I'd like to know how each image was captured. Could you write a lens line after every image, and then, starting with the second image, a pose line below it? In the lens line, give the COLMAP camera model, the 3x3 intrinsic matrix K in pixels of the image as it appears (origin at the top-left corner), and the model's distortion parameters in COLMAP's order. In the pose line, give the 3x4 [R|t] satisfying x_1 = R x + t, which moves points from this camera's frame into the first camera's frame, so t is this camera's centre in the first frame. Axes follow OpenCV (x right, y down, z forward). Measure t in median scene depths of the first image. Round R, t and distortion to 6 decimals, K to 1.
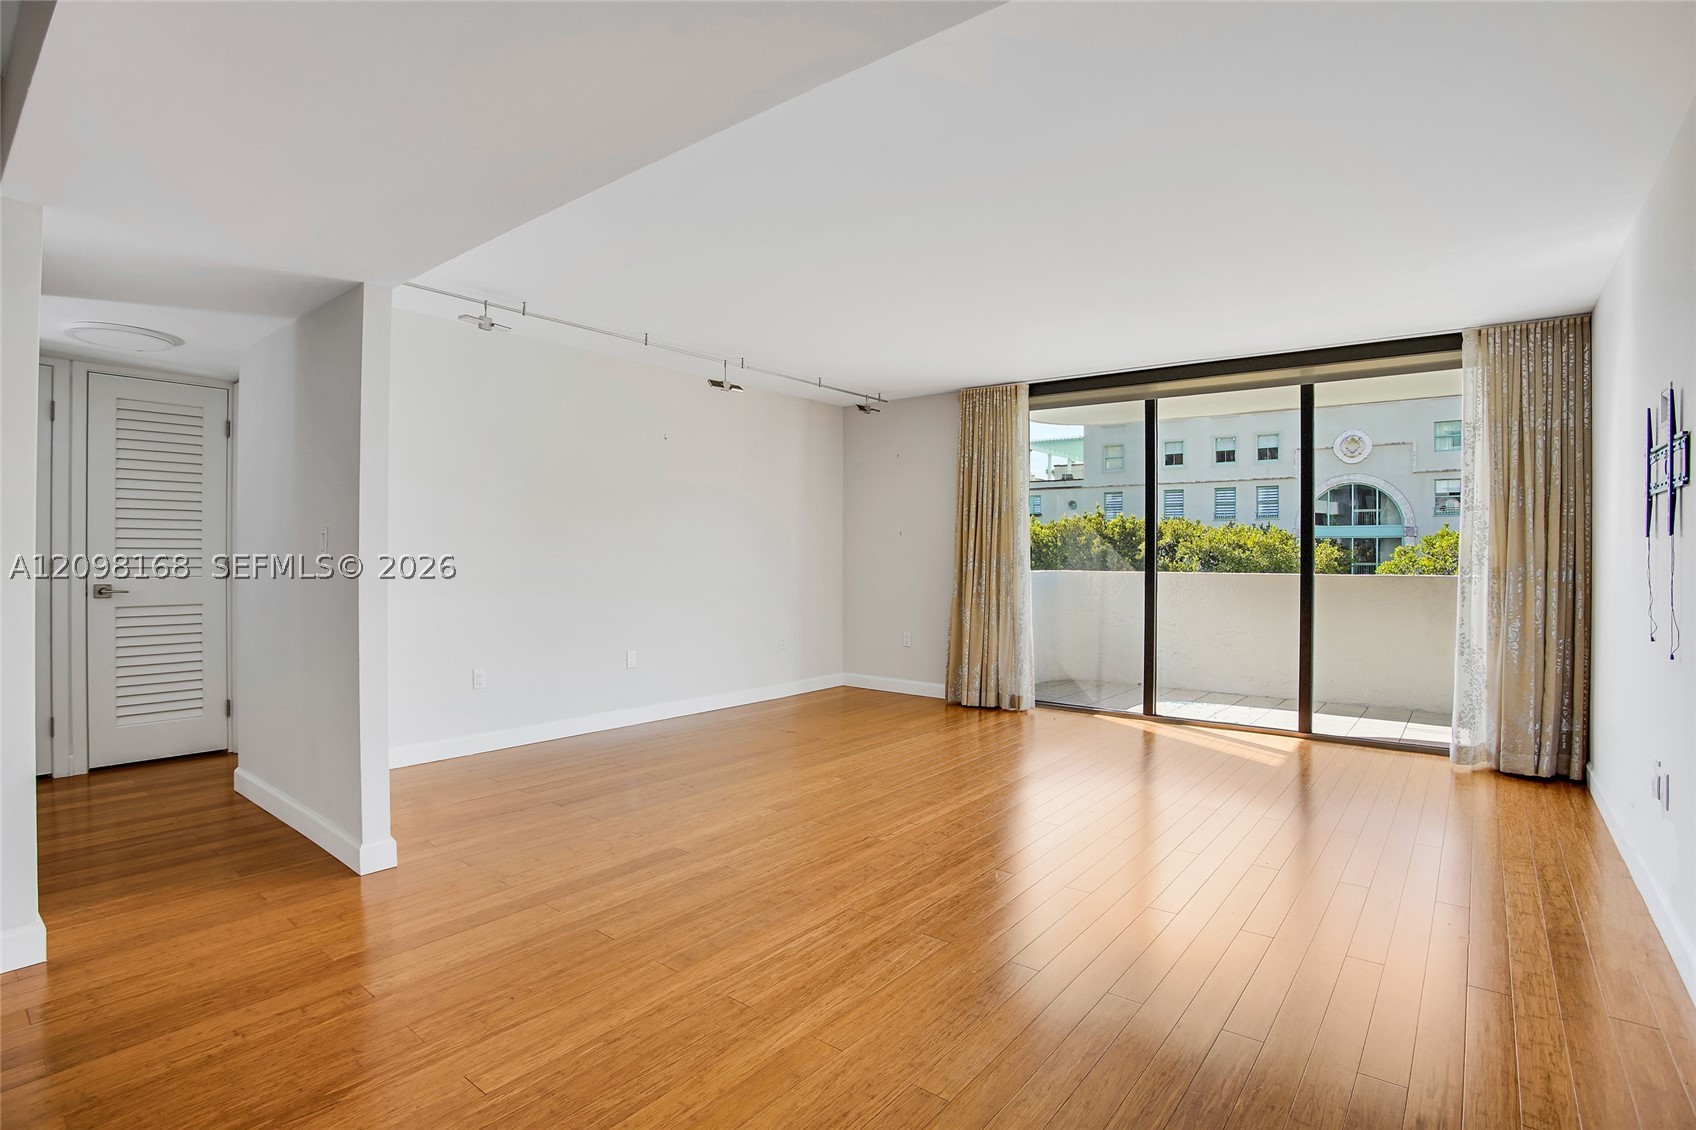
lens RADIAL K [[828.8, 0, 839.5], [0, 828.8, 554.9], [0, 0, 1]] dist [-0.053567, 0.000304]
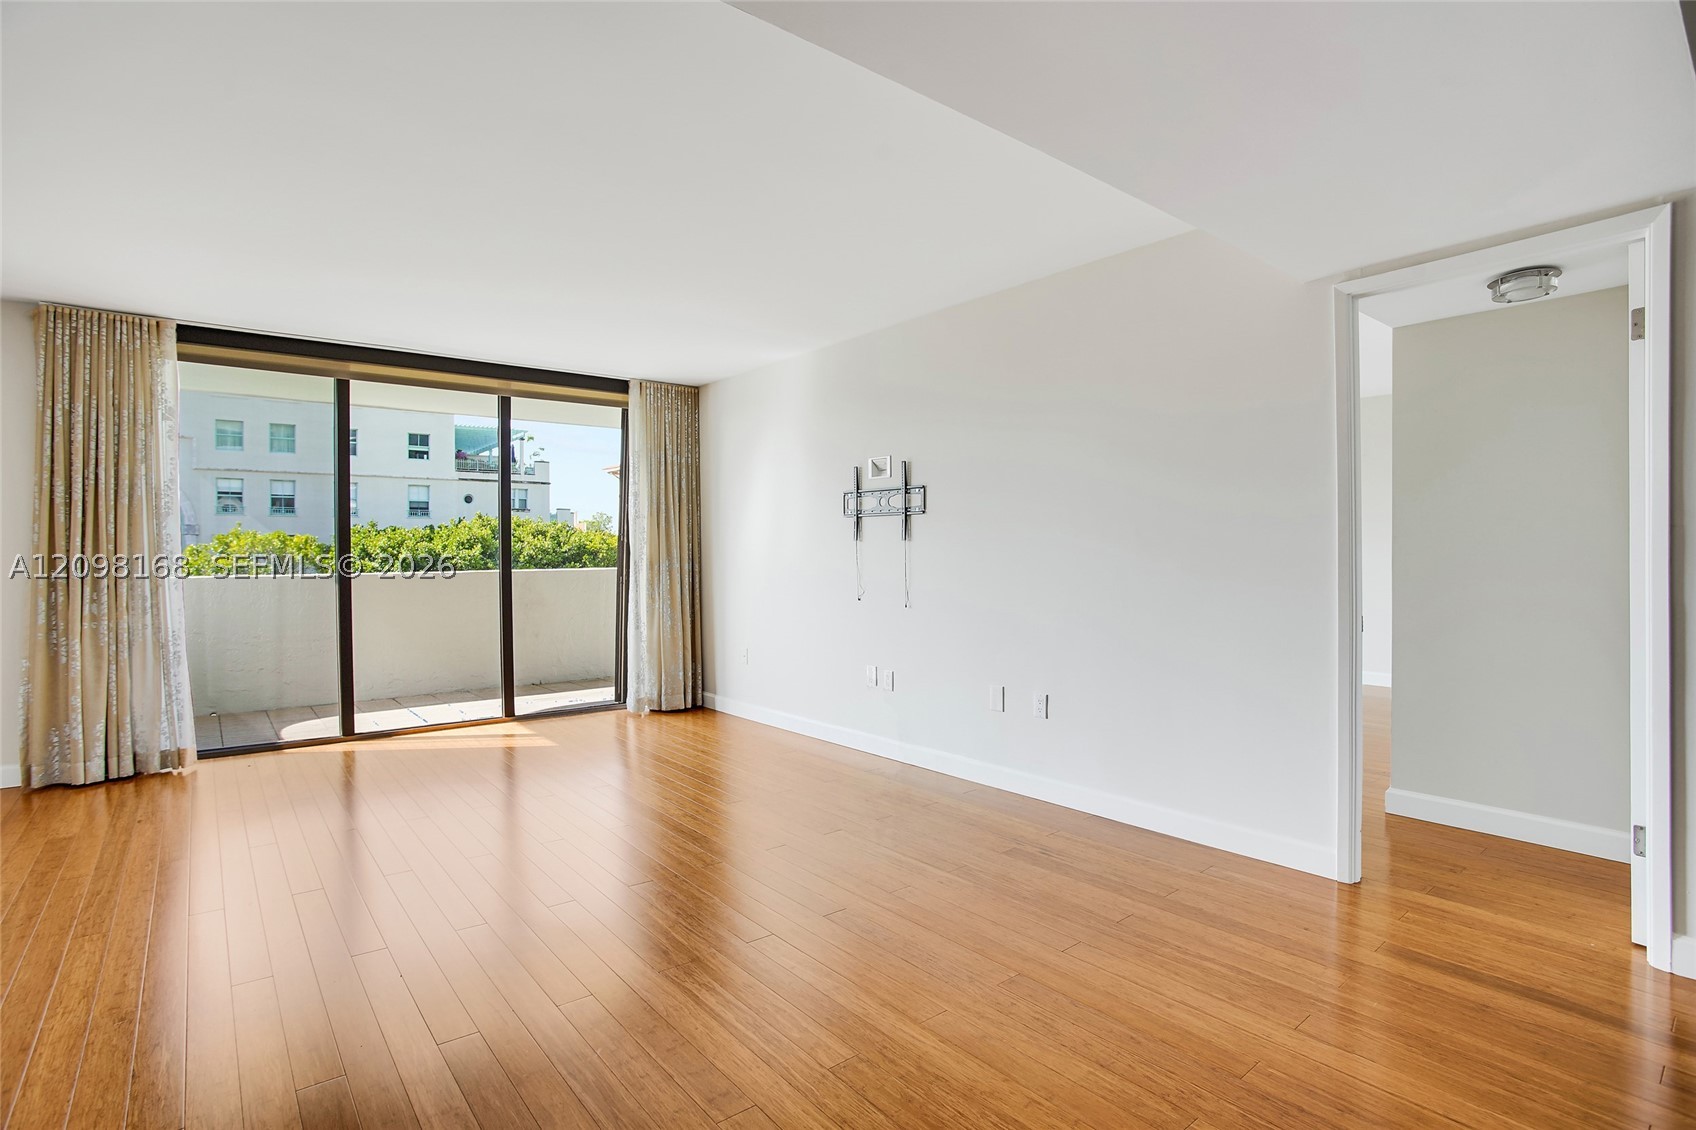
lens RADIAL K [[845.7, 0, 806.3], [0, 845.7, 564.3], [0, 0, 1]] dist [-0.001764, 0.000400]
pose [[0.269377, -0.019602, 0.962835, -0.435260], [0.008802, 0.999801, 0.017892, -0.002386], [-0.962995, 0.003655, 0.269496, 0.325502]]
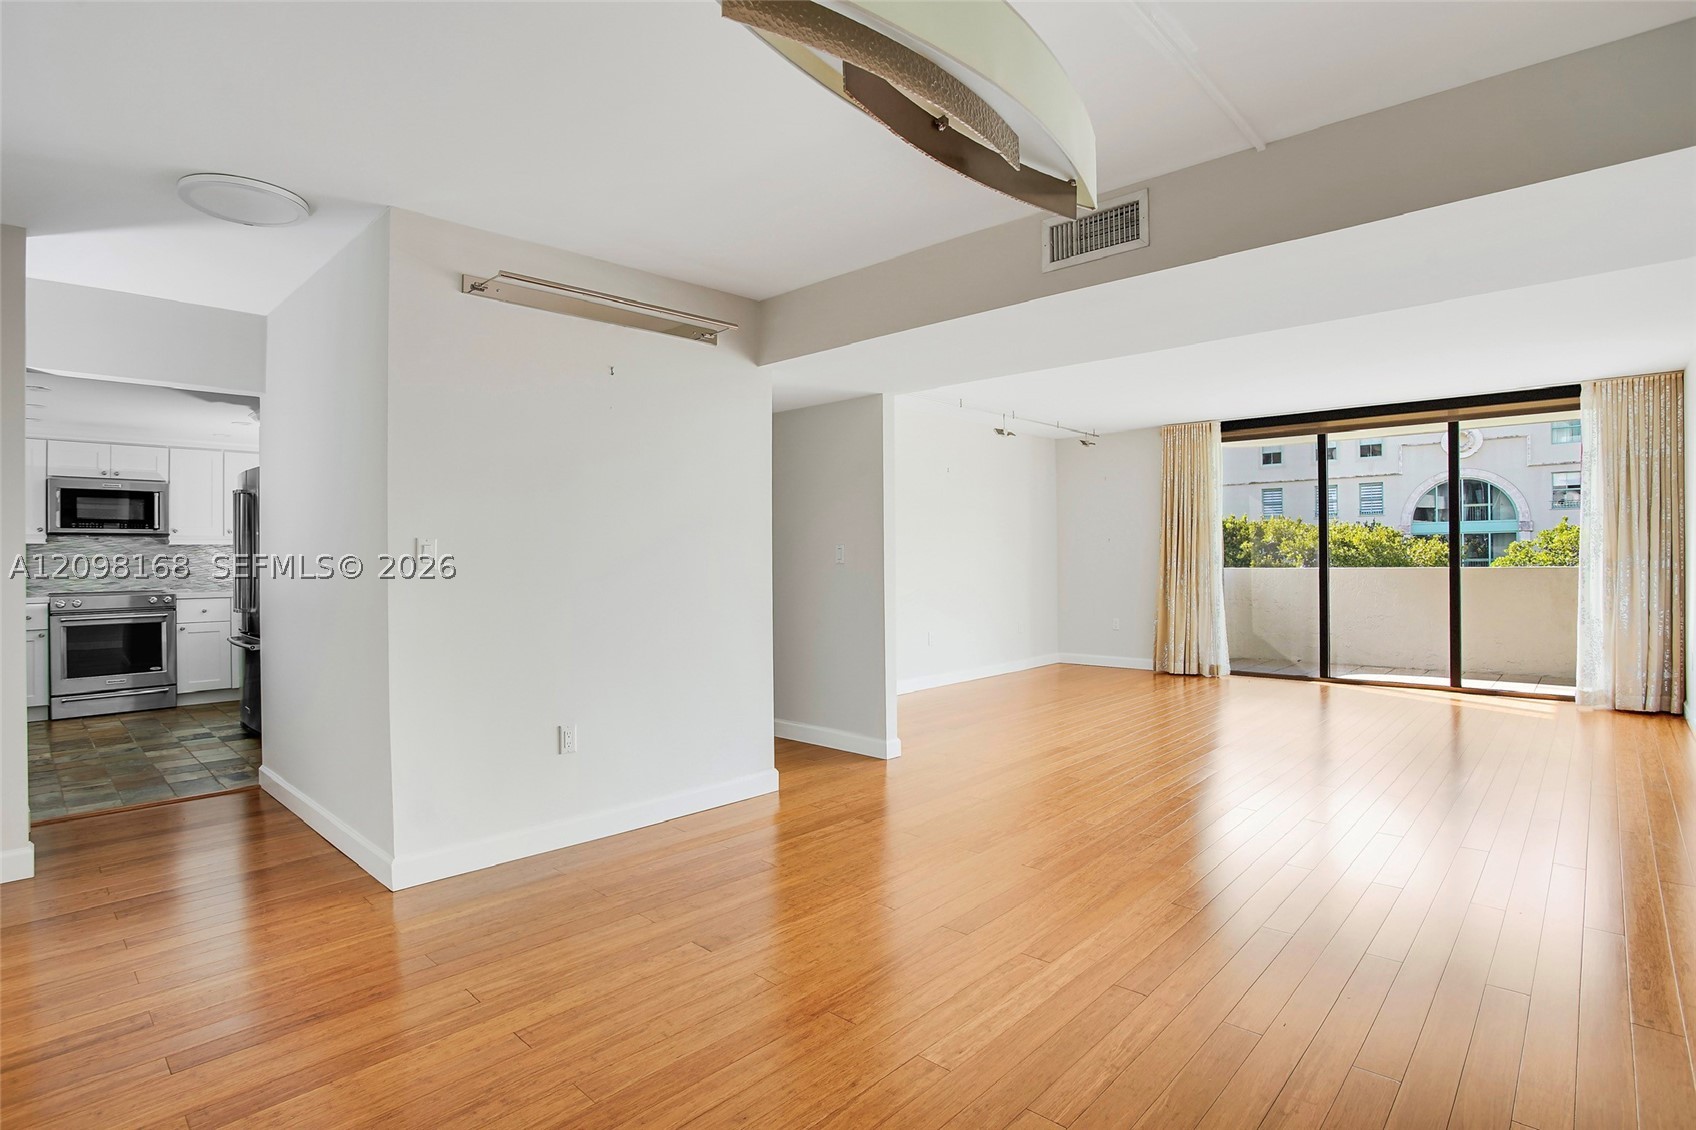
lens RADIAL K [[842.6, 0, 845.6], [0, 842.6, 561.1], [0, 0, 1]] dist [-0.032421, 0.000007]
pose [[0.997259, -0.015420, -0.072364, -0.327493], [0.015526, 0.999879, 0.000912, -0.001347], [0.072341, -0.002033, 0.997378, -0.424727]]
